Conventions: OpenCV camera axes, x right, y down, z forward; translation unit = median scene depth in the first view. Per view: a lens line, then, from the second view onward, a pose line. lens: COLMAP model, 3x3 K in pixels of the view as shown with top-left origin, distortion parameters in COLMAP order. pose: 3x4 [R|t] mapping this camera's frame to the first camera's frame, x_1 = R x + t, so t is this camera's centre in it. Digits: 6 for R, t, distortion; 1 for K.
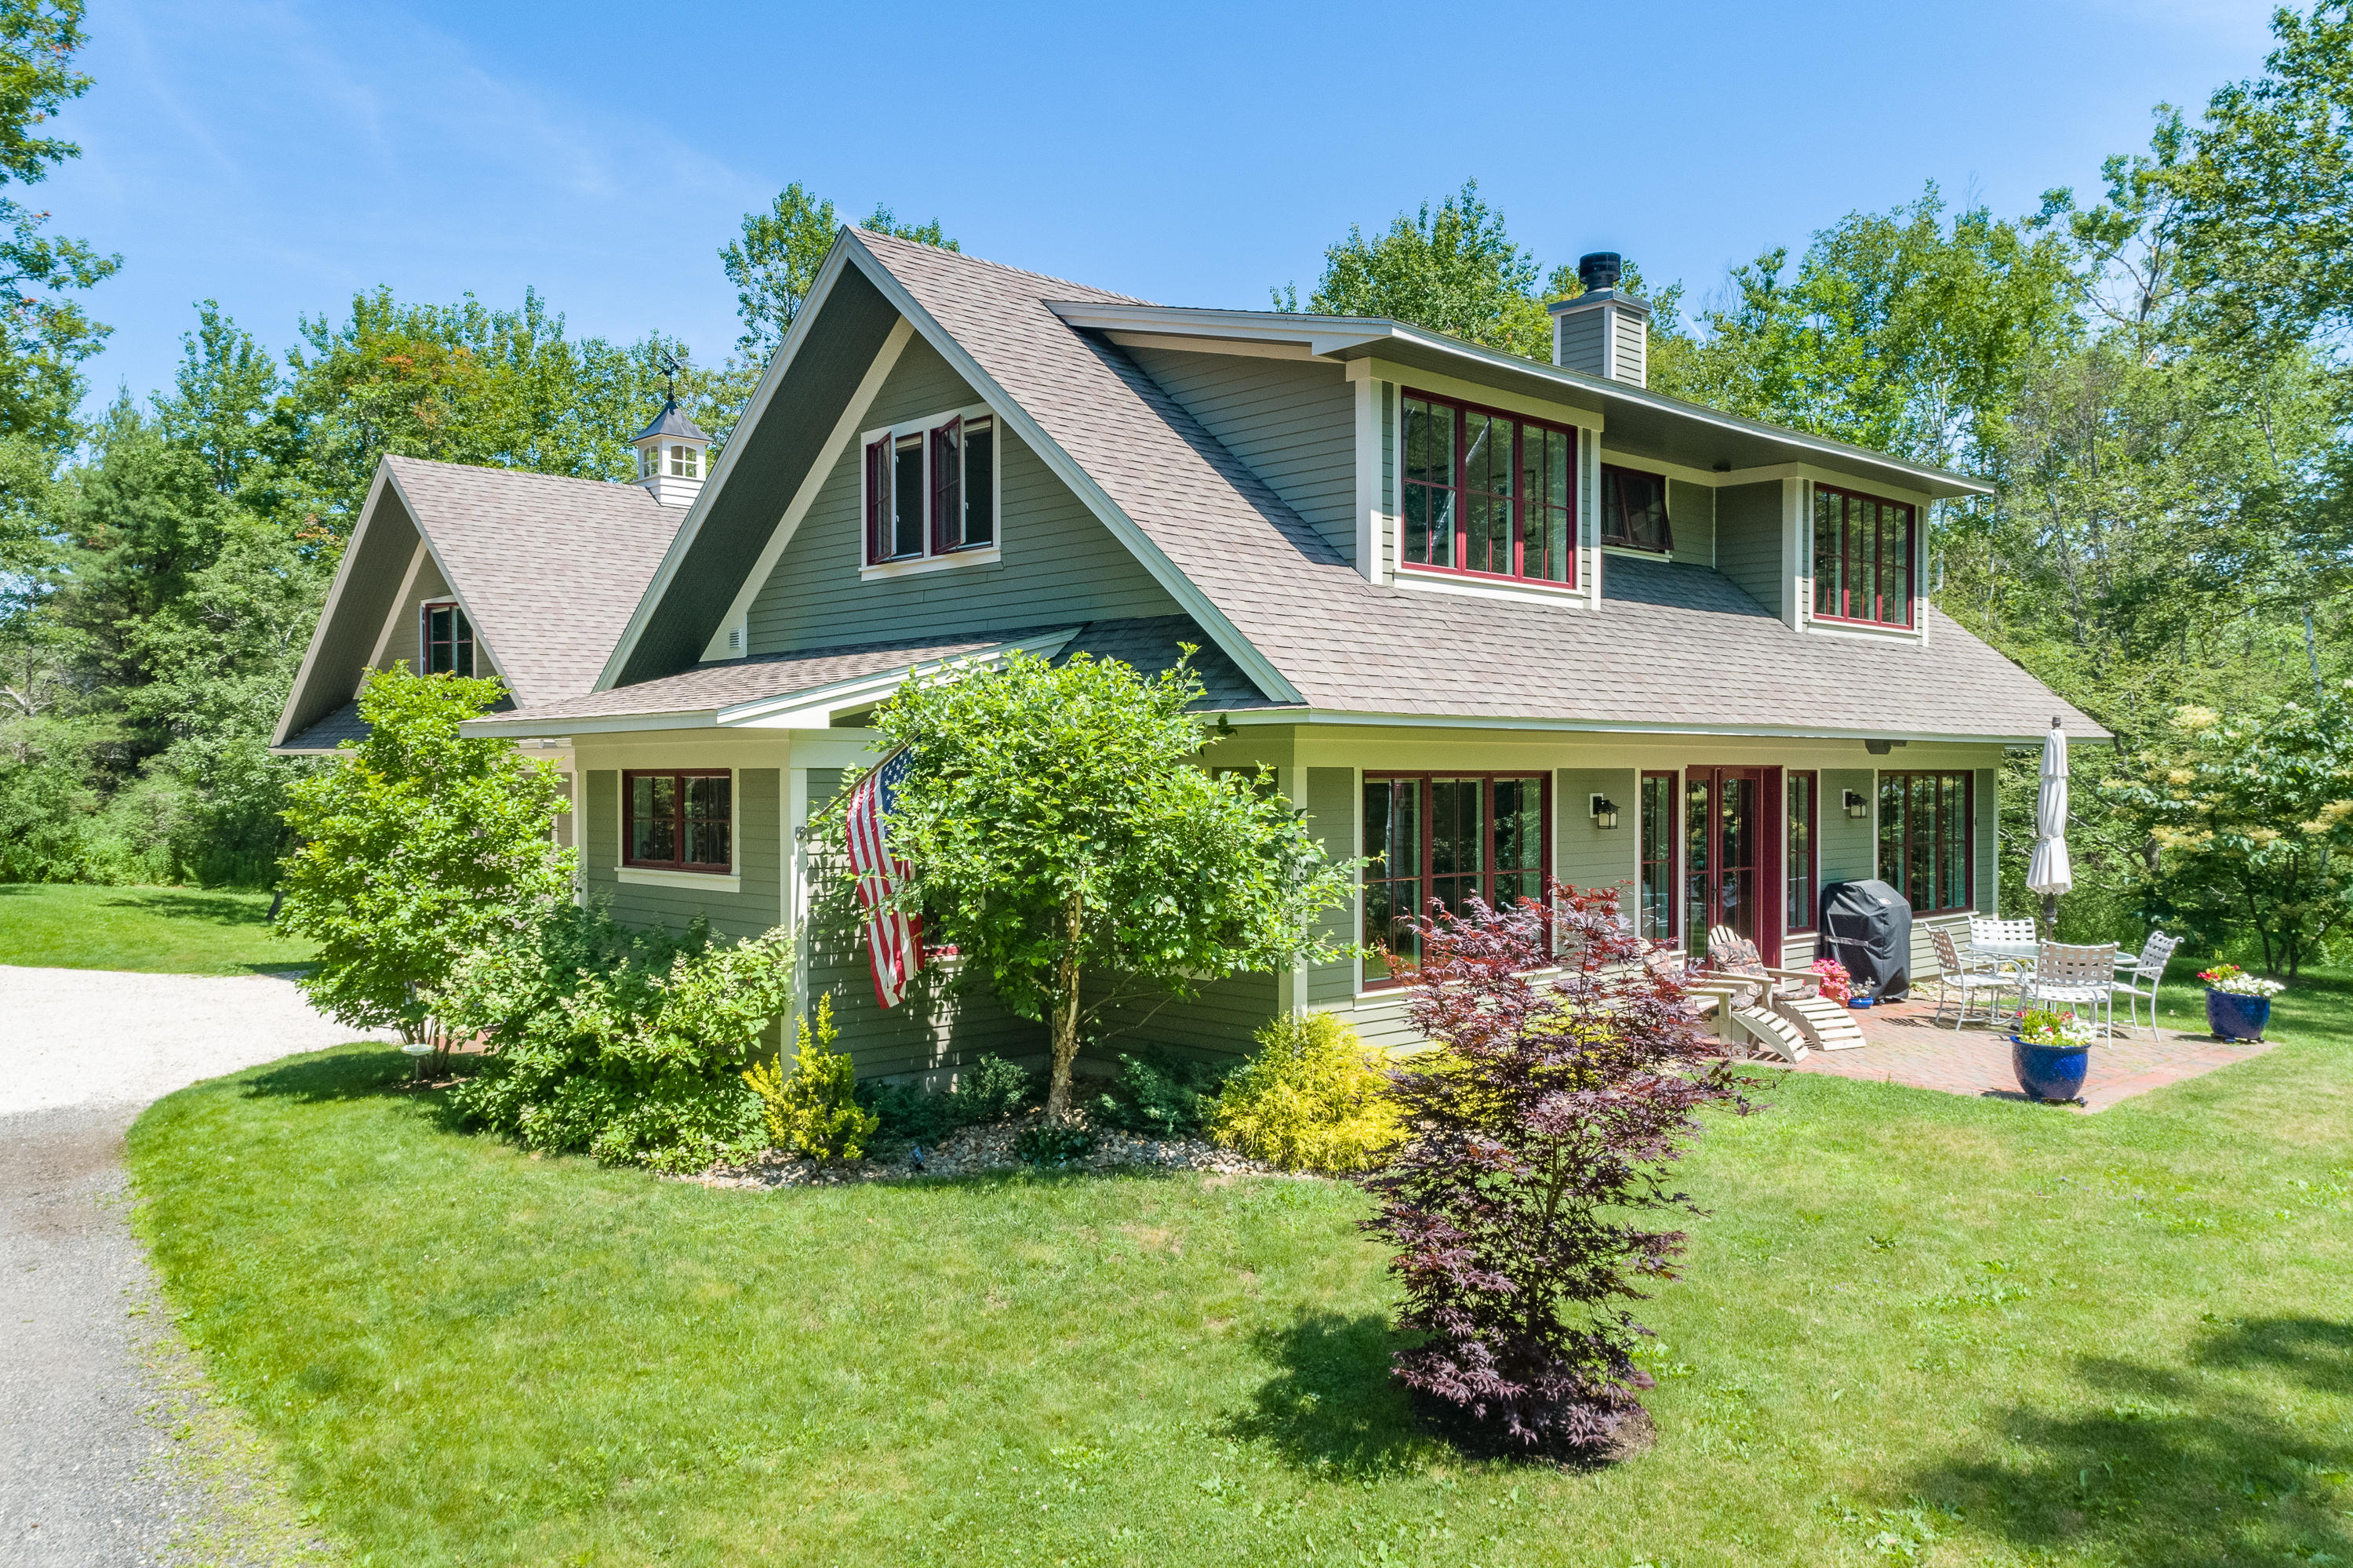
lens RADIAL K [[1742.7, 0, 1000.4], [0, 1742.7, 778.9], [0, 0, 1]] dist [0.003825, 0.004165]
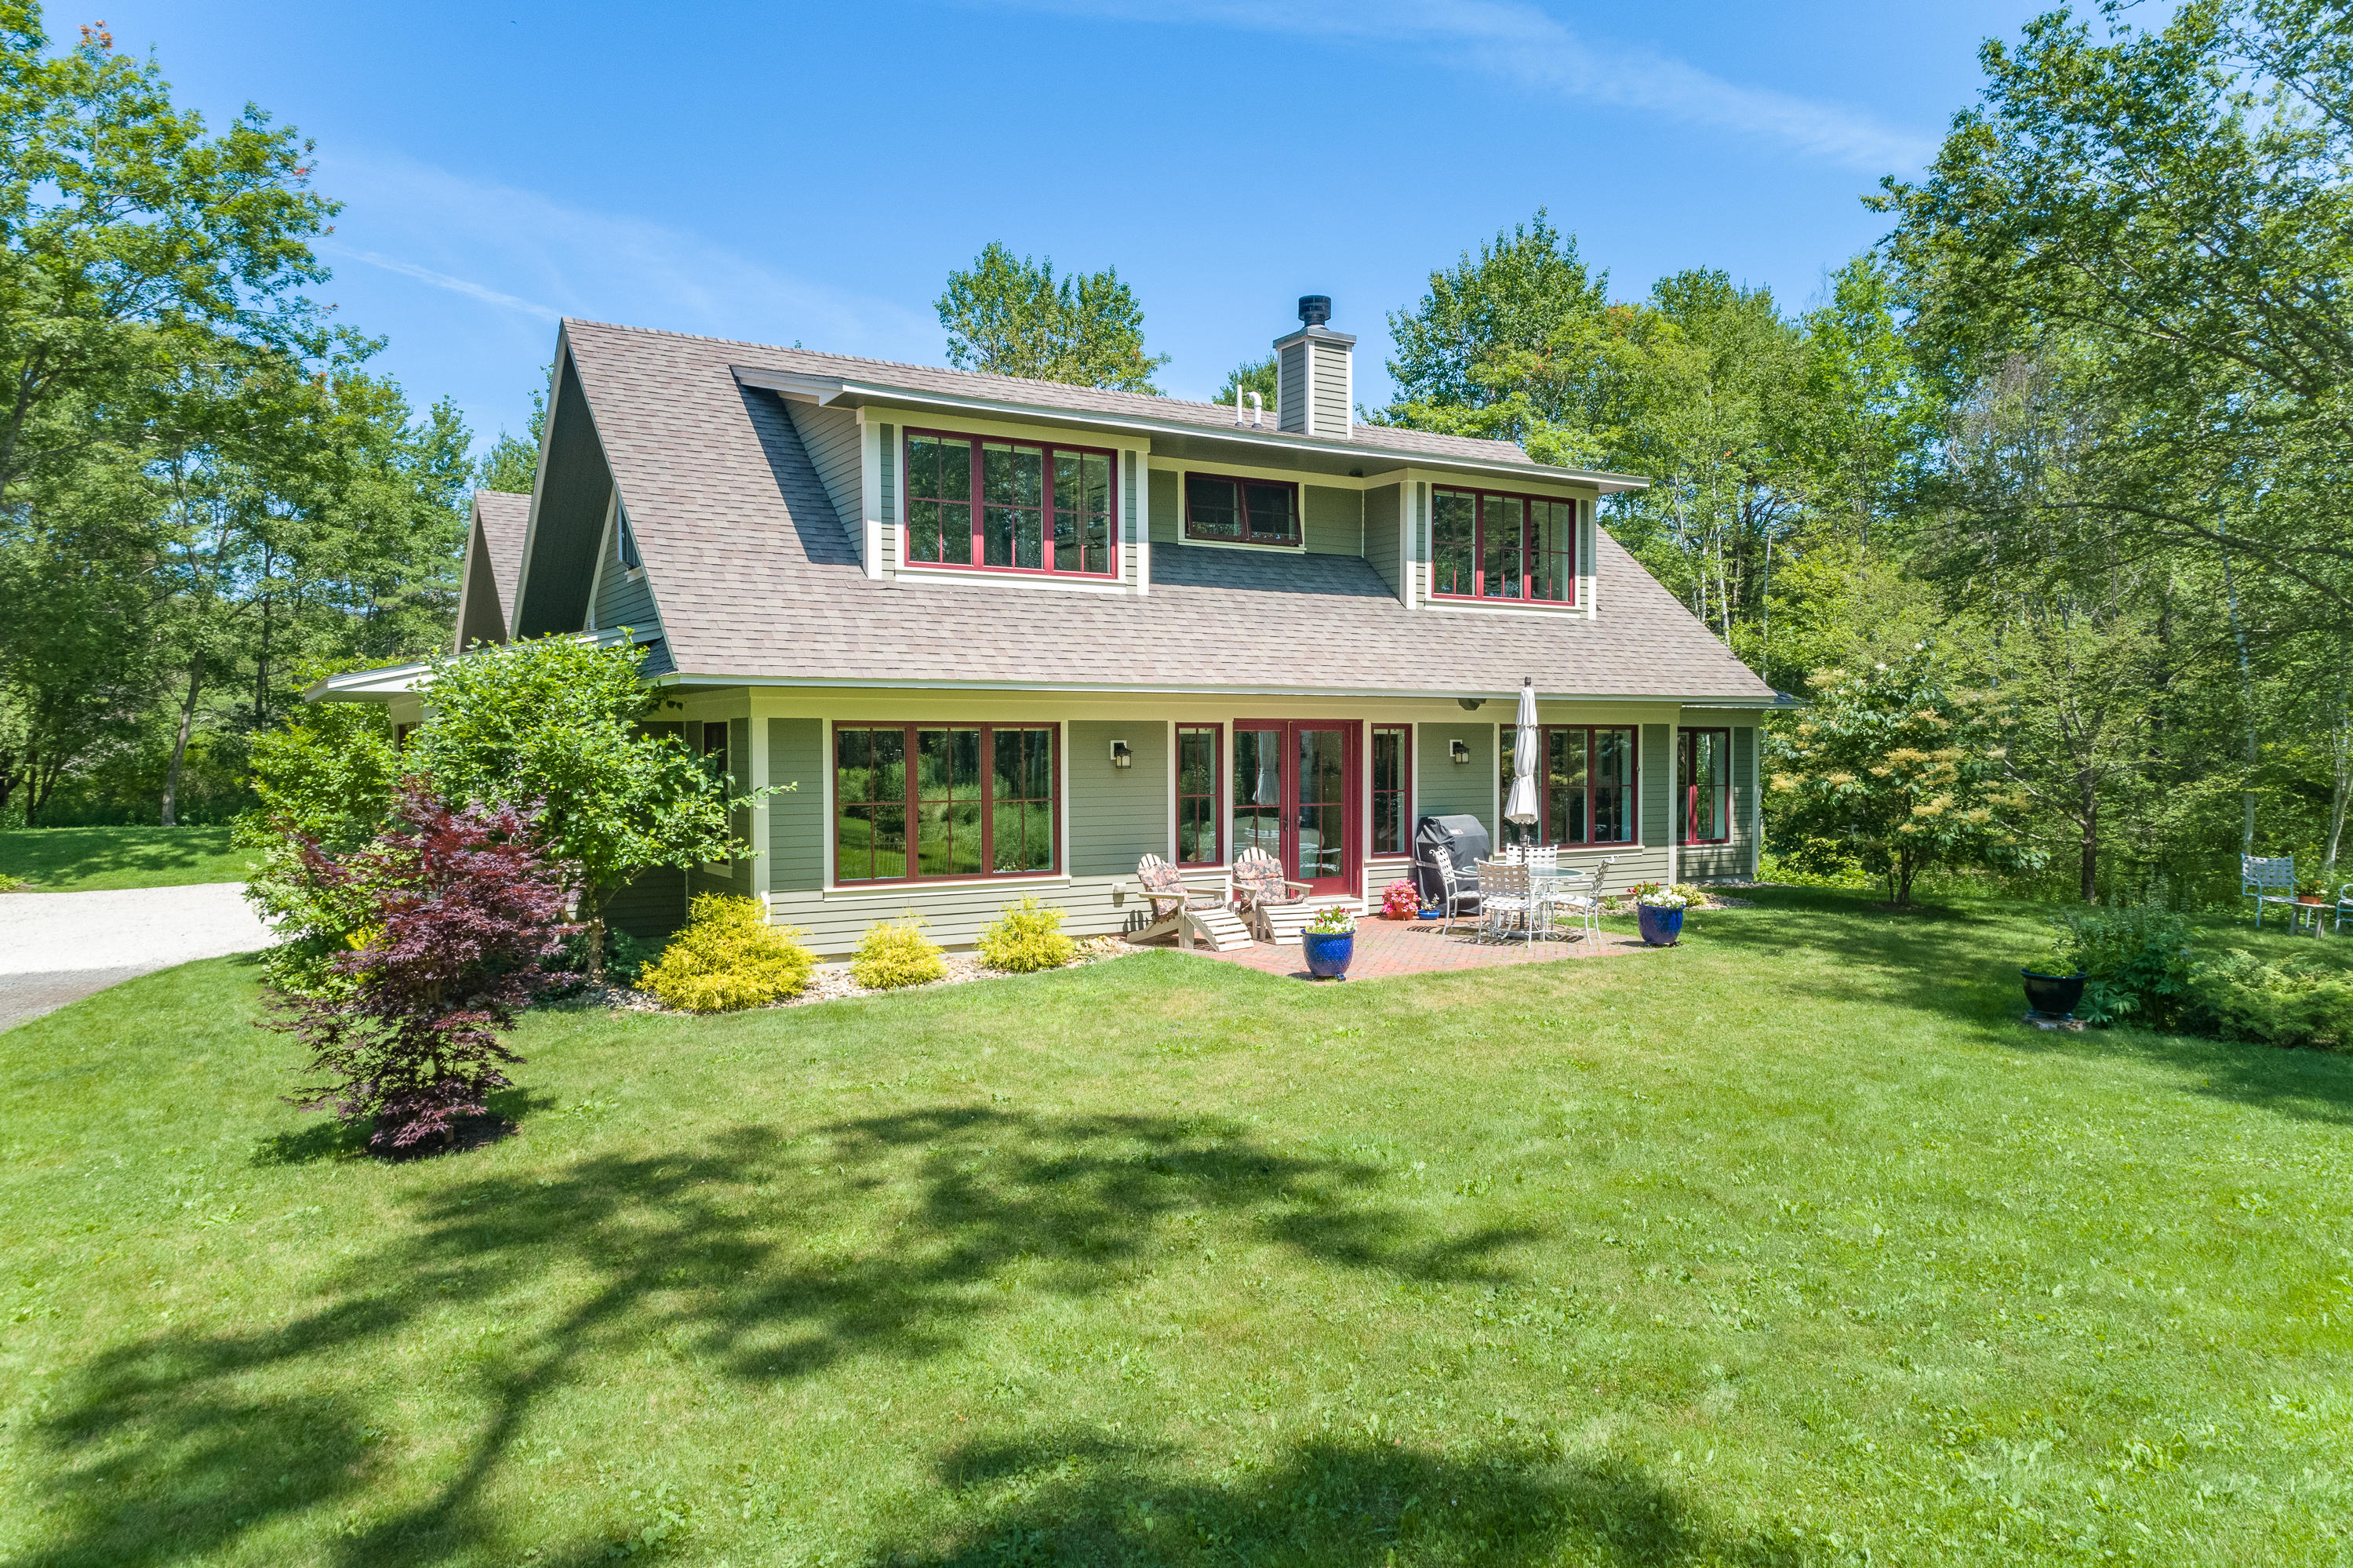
lens RADIAL K [[1557.3, 0, 1176.5], [0, 1557.3, 784.0], [0, 0, 1]] dist [0.008360, 0.004951]
pose [[0.985418, 0.002424, -0.170133, 0.500169], [0.001290, 0.999763, 0.021711, 0.013367], [0.170146, -0.021614, 0.985182, -0.093867]]
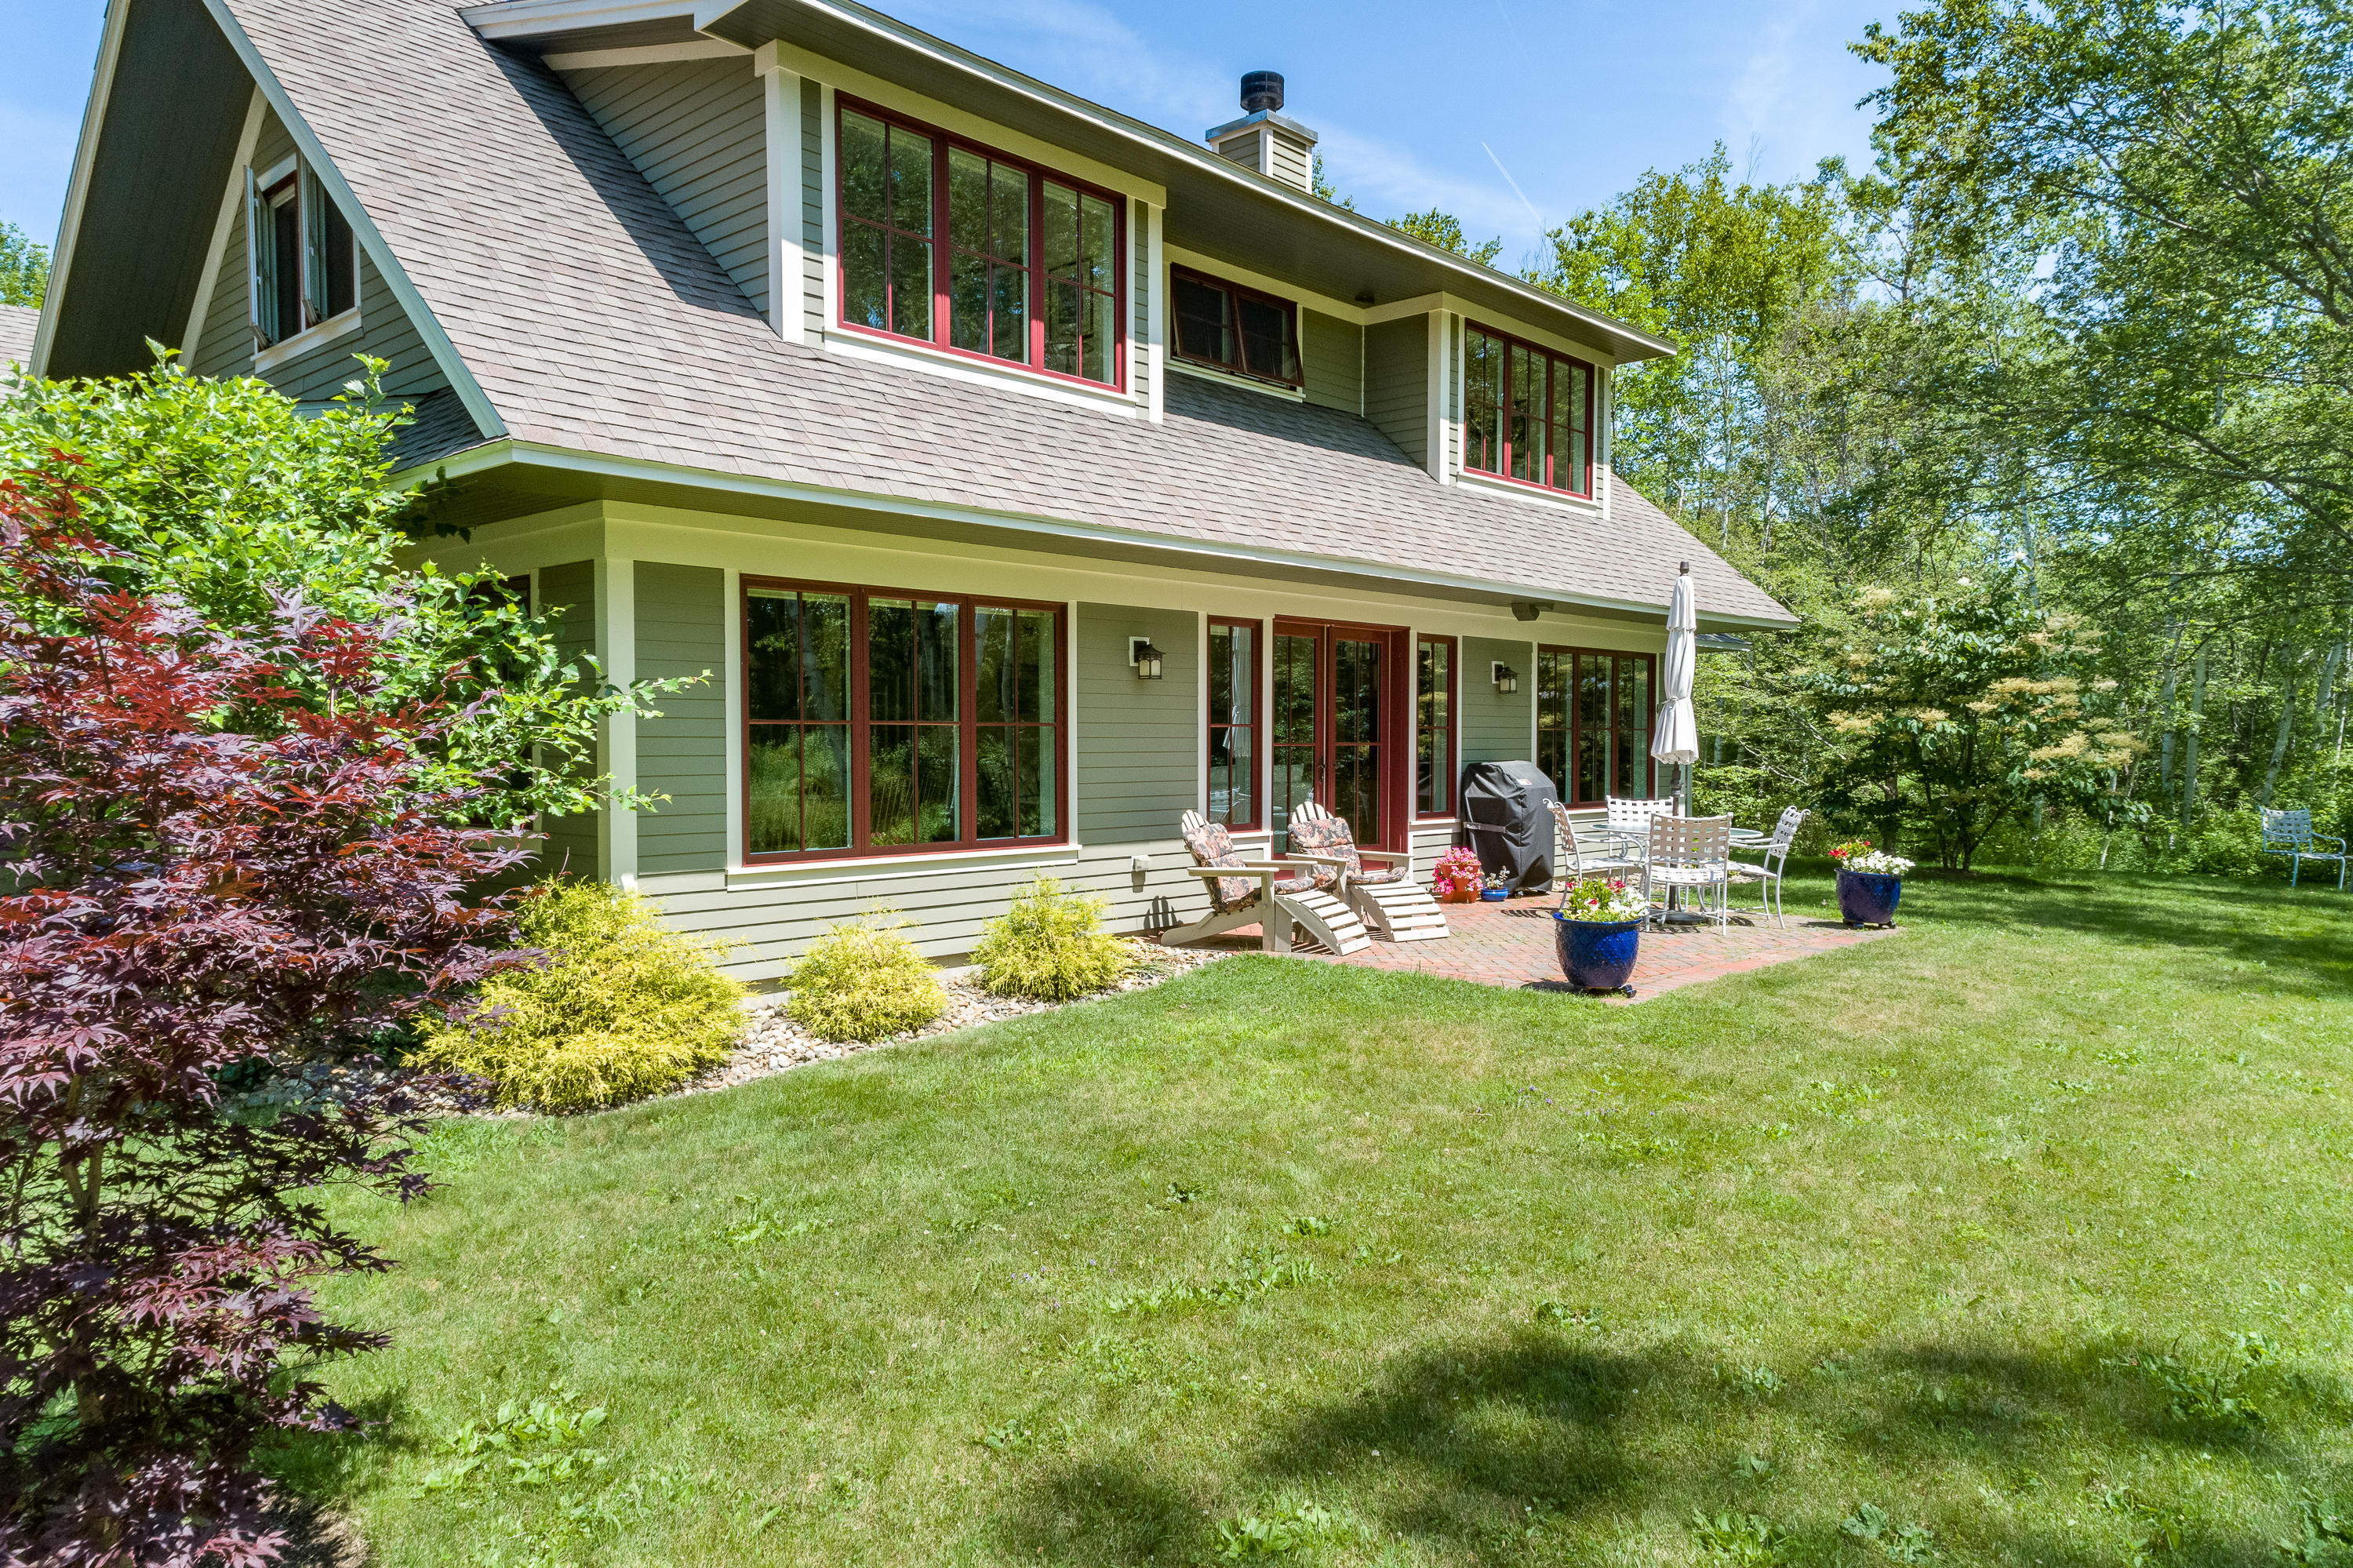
lens RADIAL K [[1557.3, 0, 1176.5], [0, 1557.3, 784.0], [0, 0, 1]] dist [0.008360, 0.004951]
pose [[0.993373, -0.002211, 0.114917, 0.238195], [-0.000464, 0.999730, 0.023244, 0.052744], [-0.114937, -0.023144, 0.993103, 0.227545]]
